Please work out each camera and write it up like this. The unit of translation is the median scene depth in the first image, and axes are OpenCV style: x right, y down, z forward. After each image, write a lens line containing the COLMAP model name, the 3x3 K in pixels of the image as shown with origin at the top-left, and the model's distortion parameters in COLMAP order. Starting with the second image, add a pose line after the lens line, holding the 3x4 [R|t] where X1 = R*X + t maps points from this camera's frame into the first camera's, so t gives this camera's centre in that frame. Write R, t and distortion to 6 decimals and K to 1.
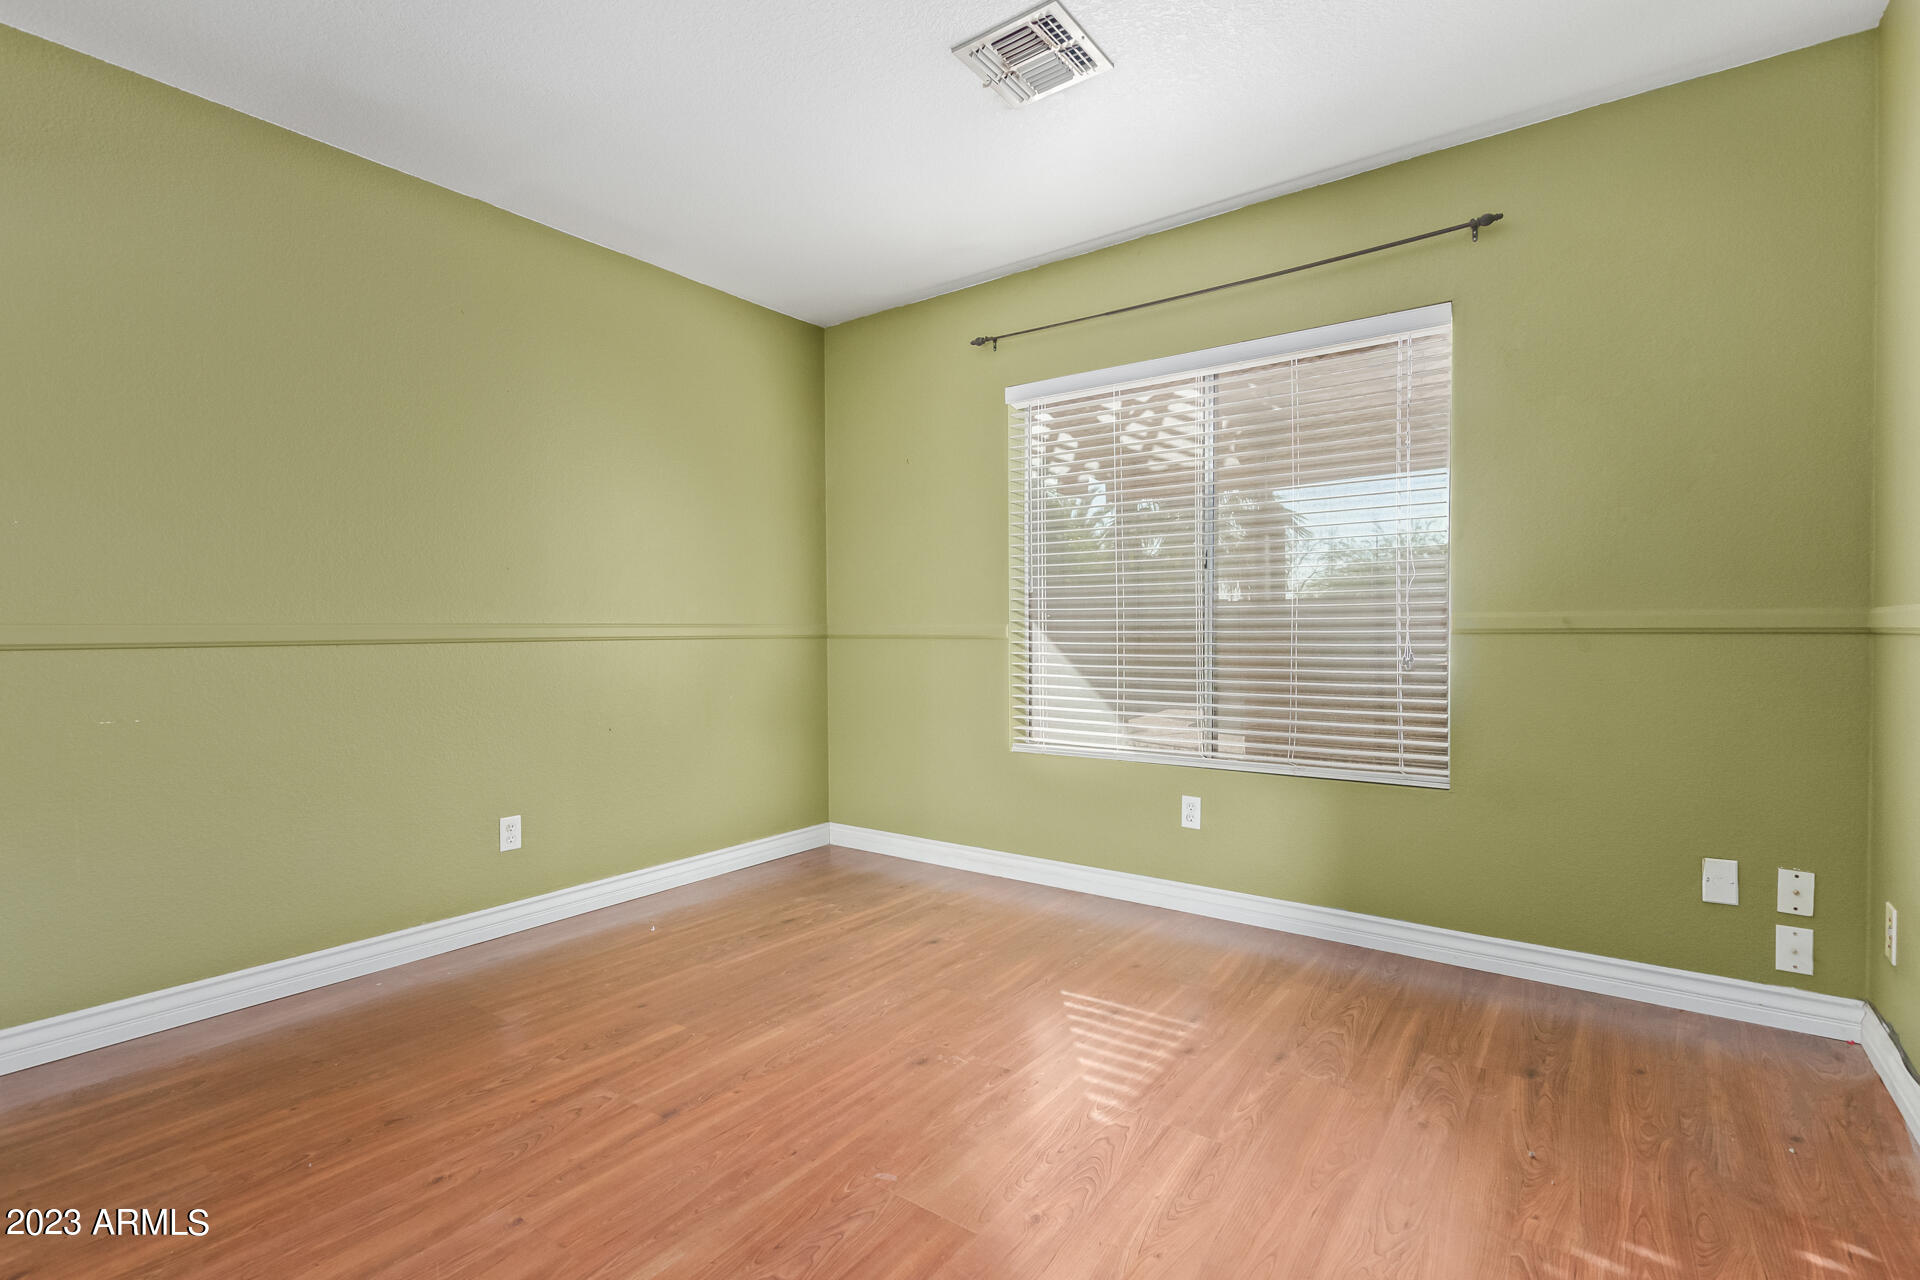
lens RADIAL K [[889.9, 0, 960.9], [0, 889.9, 633.3], [0, 0, 1]] dist [-0.000822, -0.000023]
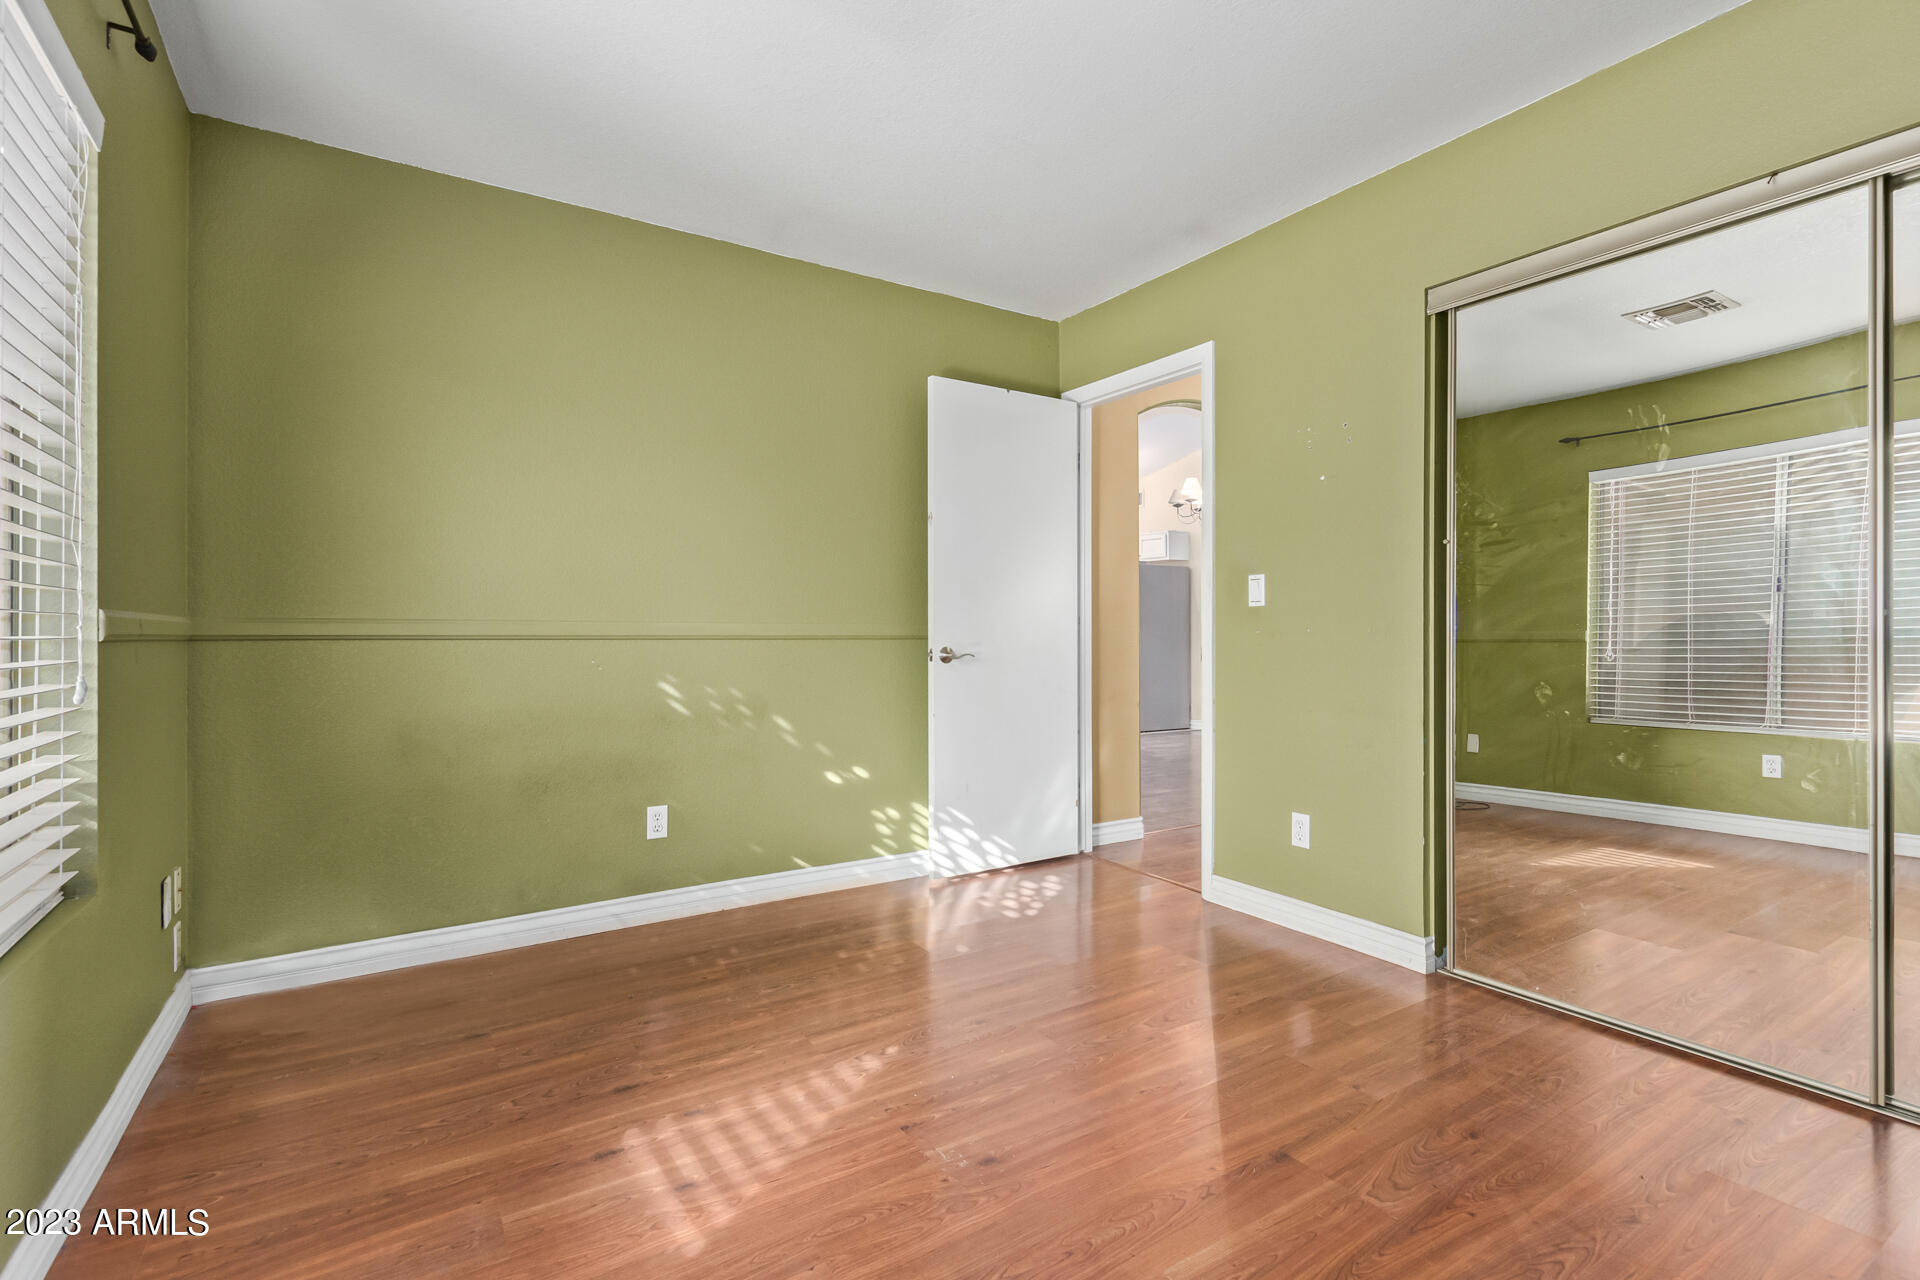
lens RADIAL K [[889.9, 0, 959.0], [0, 889.9, 633.4], [0, 0, 1]] dist [-0.000822, -0.000023]
pose [[-0.934124, 0.005767, 0.356901, -0.332772], [0.014106, 0.999685, 0.020766, -0.023004], [-0.356669, 0.024433, -0.933911, 1.877525]]
